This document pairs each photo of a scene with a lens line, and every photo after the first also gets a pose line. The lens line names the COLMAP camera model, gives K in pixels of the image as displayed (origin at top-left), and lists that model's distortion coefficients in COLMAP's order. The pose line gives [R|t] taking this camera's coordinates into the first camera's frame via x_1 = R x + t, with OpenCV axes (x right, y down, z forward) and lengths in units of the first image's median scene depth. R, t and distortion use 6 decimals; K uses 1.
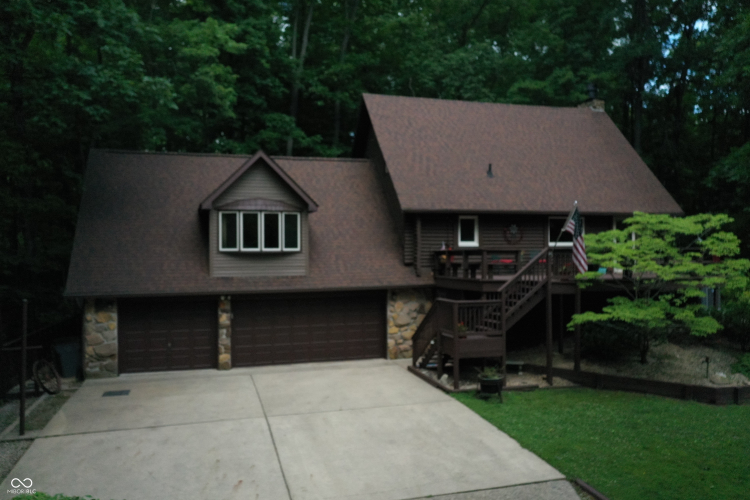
lens RADIAL K [[618.1, 0, 375.0], [0, 618.1, 250.0], [0, 0, 1]] dist [0.005124, -0.004019]
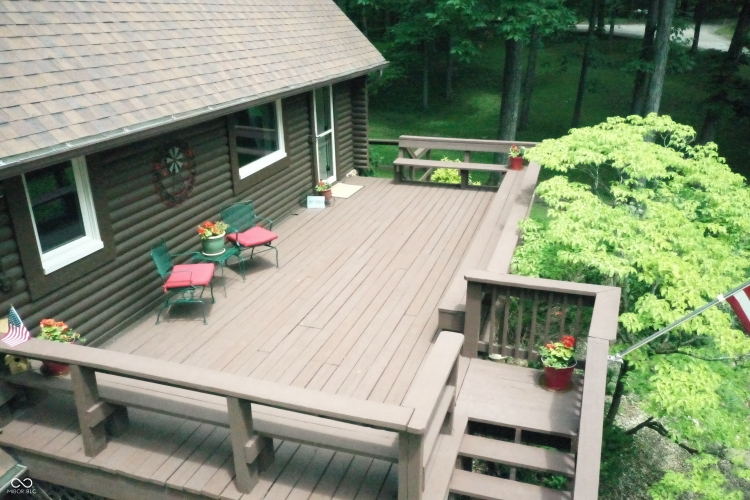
lens RADIAL K [[598.3, 0, 375.0], [0, 598.3, 250.0], [0, 0, 1]] dist [0.002793, 0.007390]
pose [[0.566562, -0.307762, 0.764388, 0.022120], [0.007326, 0.929479, 0.368802, -0.122995], [-0.823986, -0.203350, 0.528862, 0.820720]]
